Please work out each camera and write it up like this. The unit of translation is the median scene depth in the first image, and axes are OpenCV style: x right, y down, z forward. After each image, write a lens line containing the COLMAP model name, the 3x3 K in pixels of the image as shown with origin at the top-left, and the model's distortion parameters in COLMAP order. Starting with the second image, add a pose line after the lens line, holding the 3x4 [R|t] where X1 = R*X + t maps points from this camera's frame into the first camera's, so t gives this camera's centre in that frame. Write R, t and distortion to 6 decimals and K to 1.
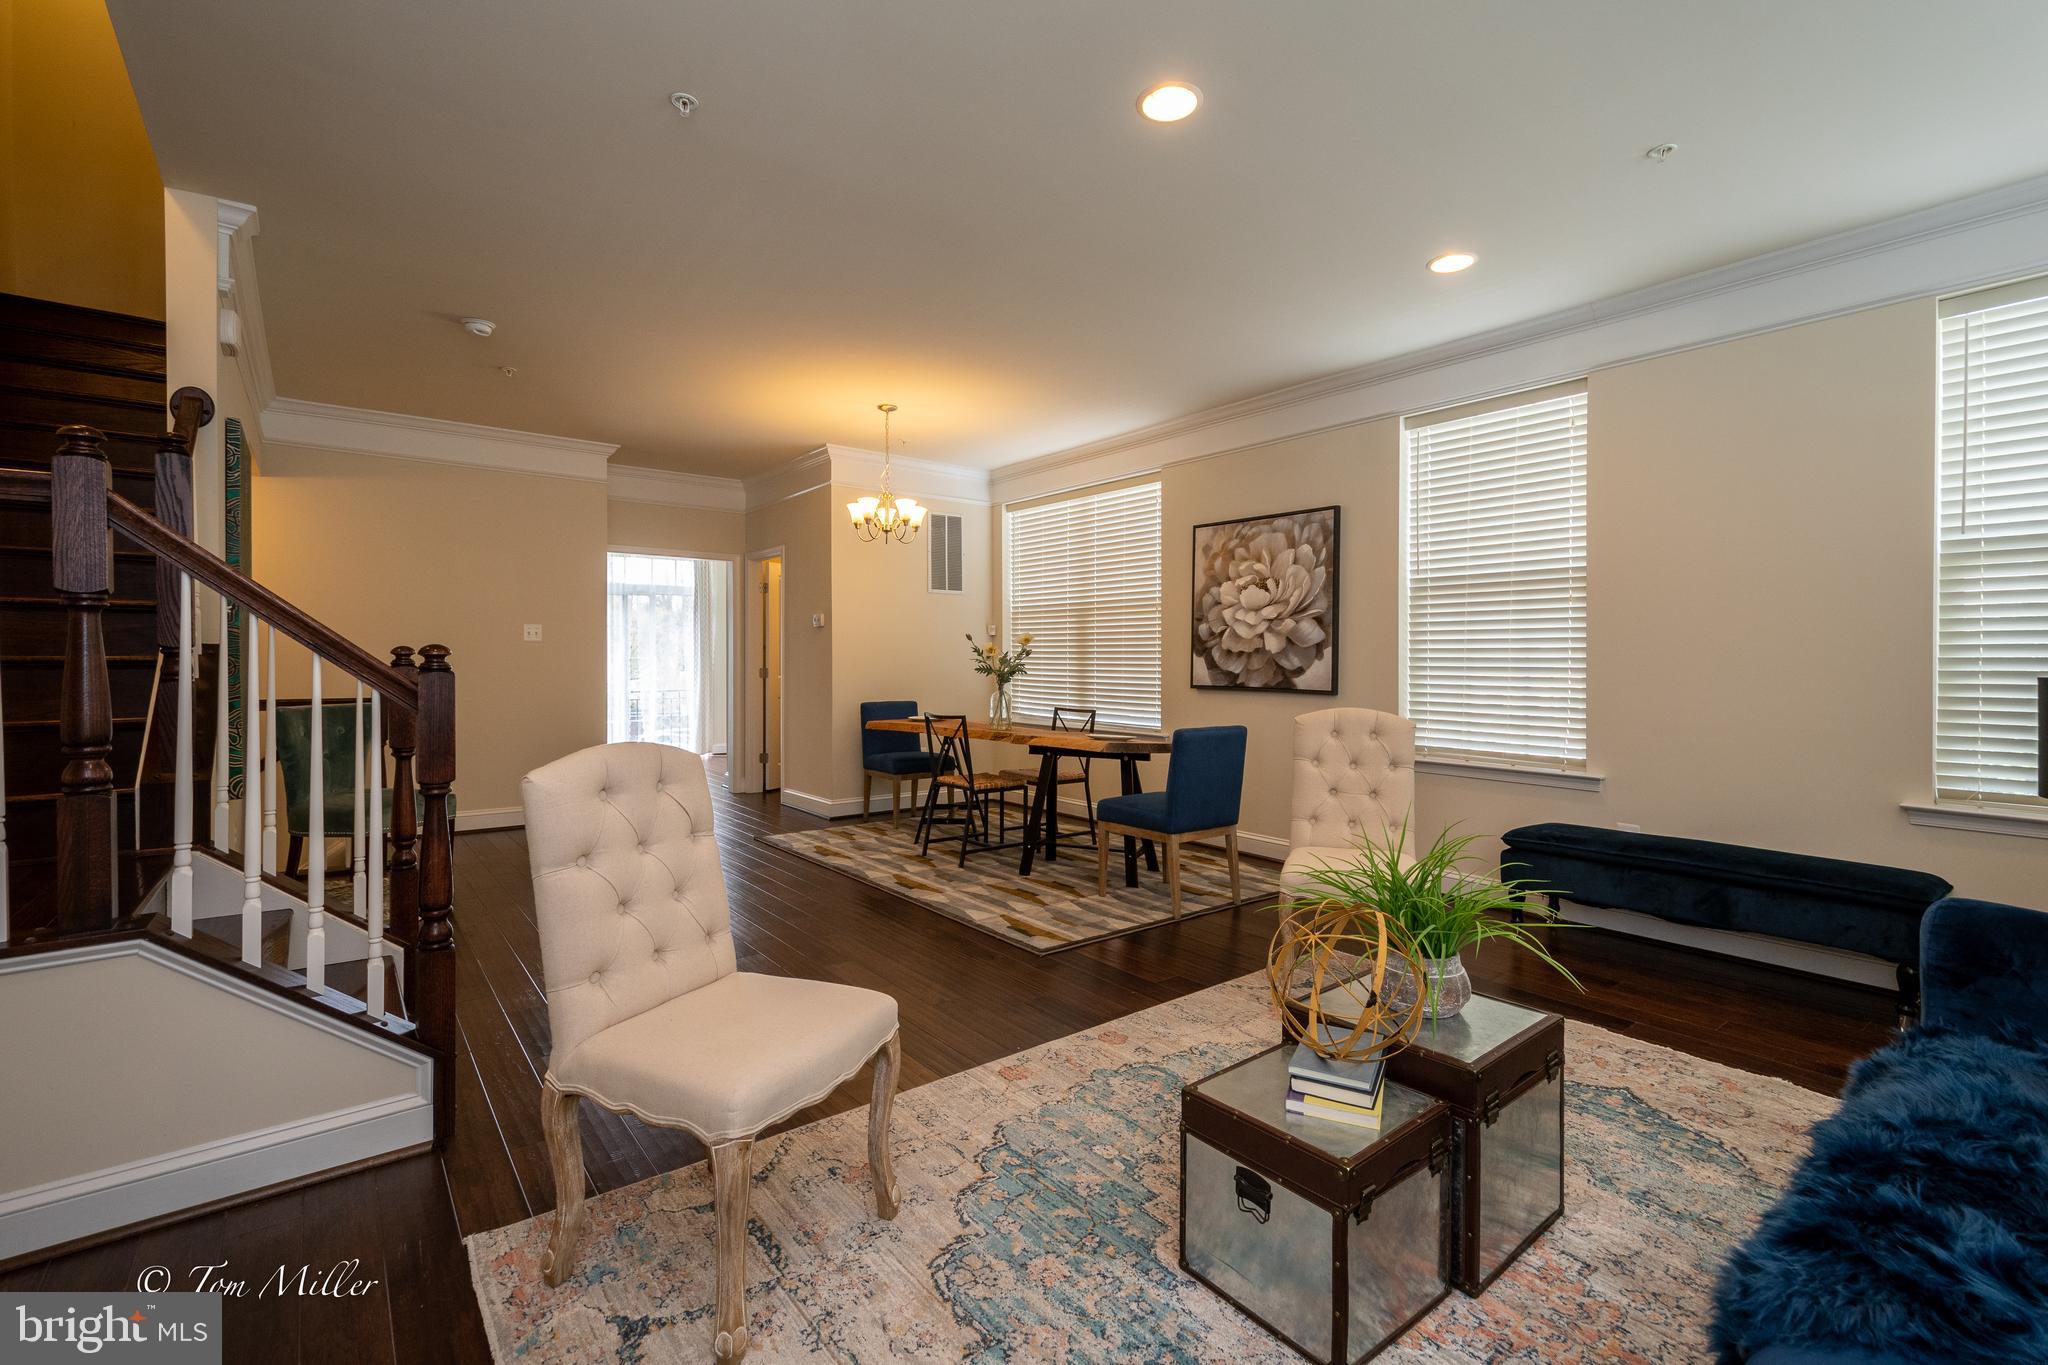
lens RADIAL K [[908.5, 0, 1039.0], [0, 908.5, 666.0], [0, 0, 1]] dist [0.001926, -0.000301]
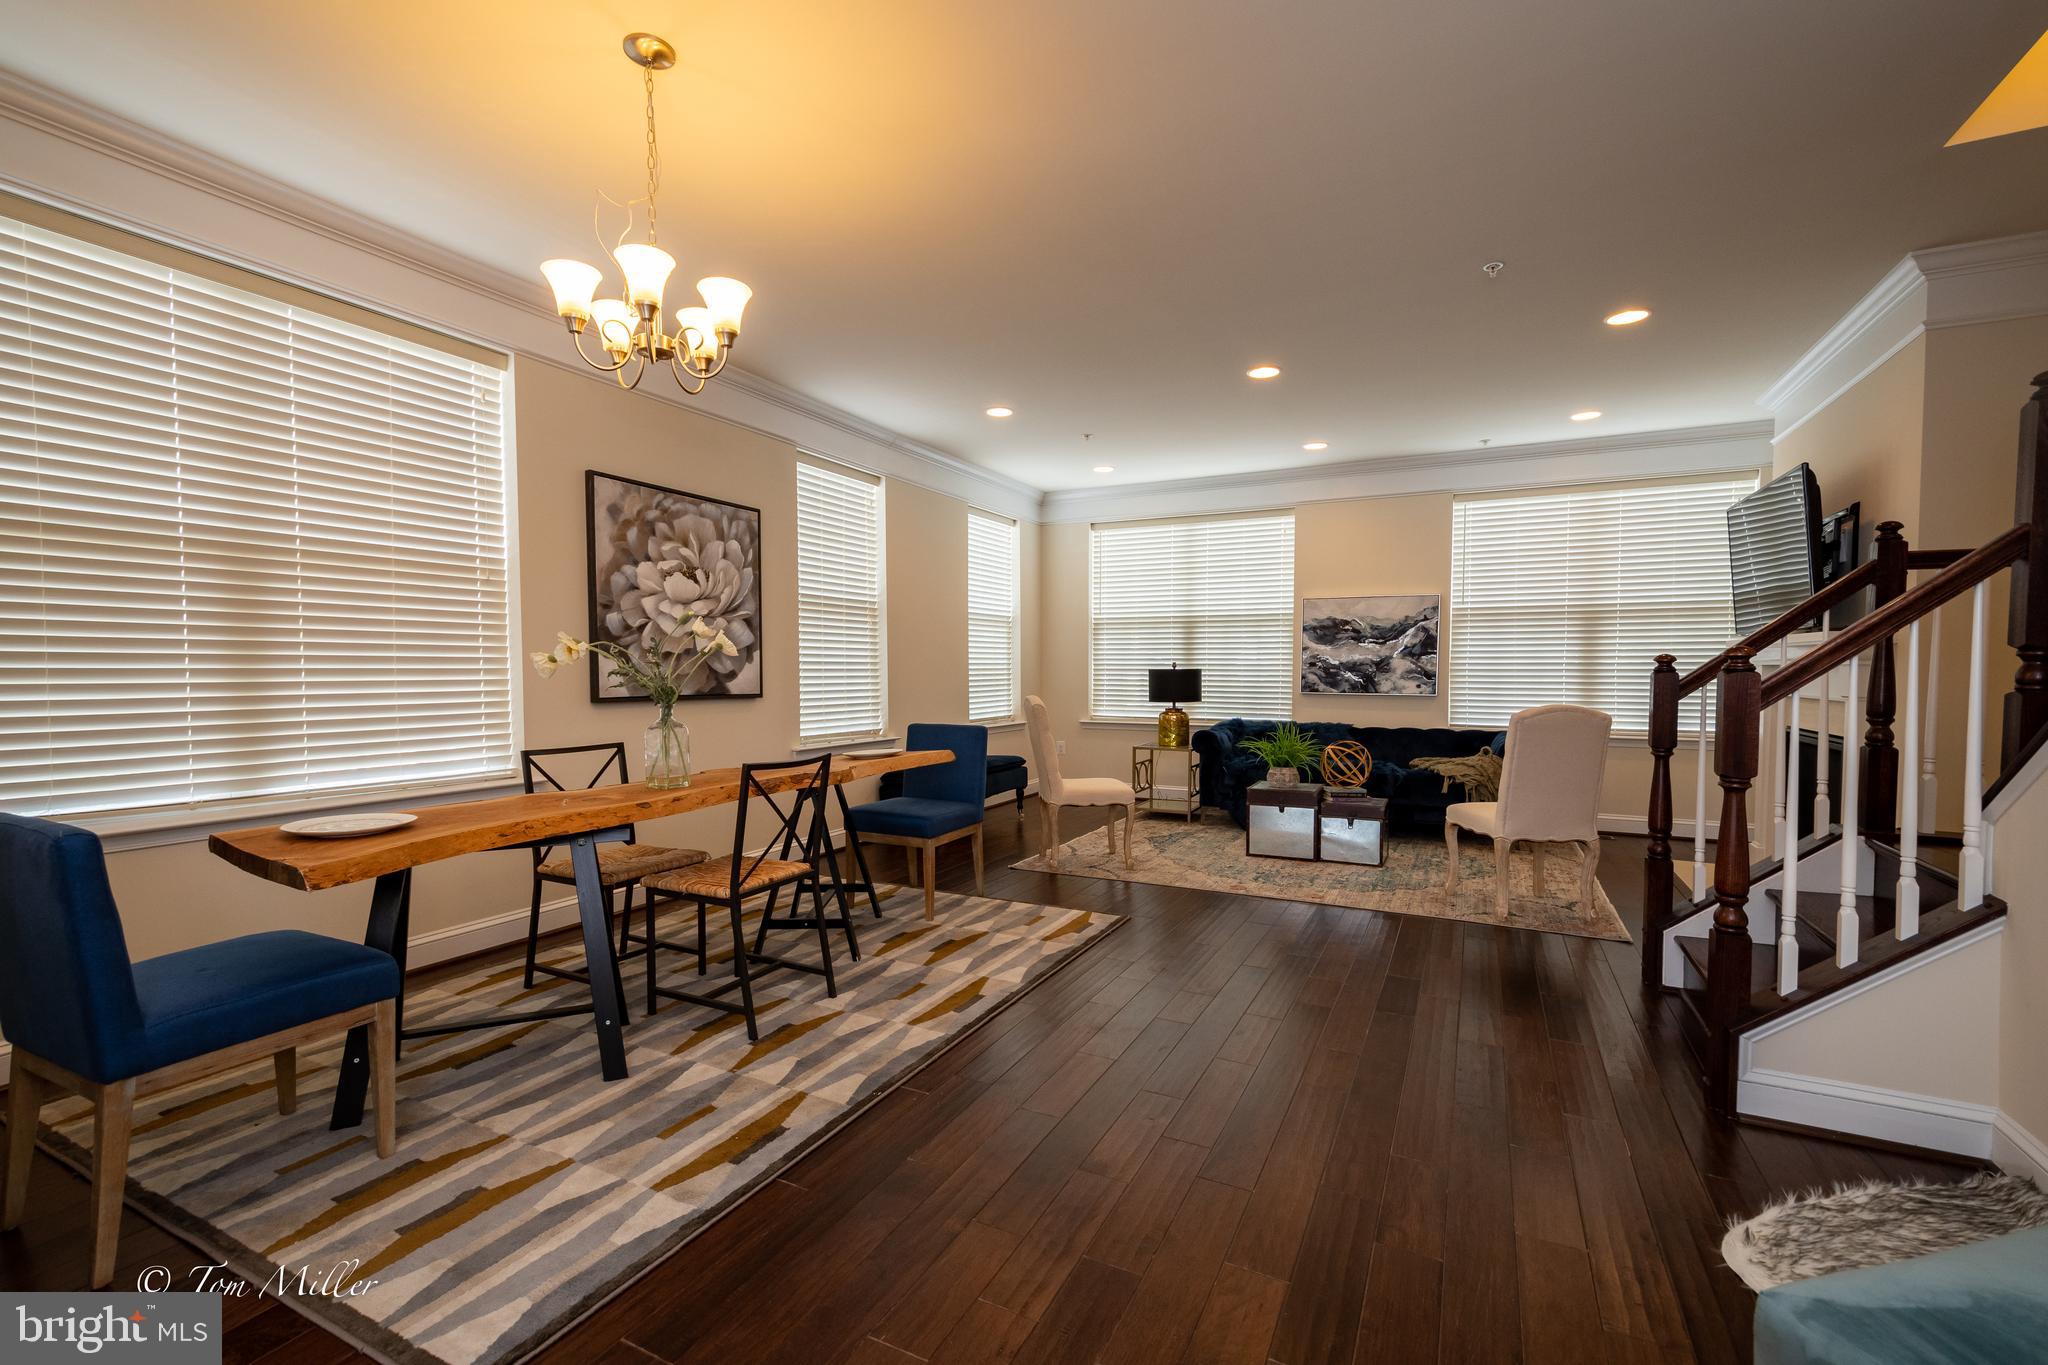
lens RADIAL K [[908.5, 0, 1019.5], [0, 908.5, 695.6], [0, 0, 1]] dist [0.001926, -0.000301]
pose [[-0.421869, -0.025399, 0.906301, -0.655047], [0.008922, 0.999443, 0.032162, -0.000577], [-0.906613, 0.021654, -0.421407, 1.076322]]
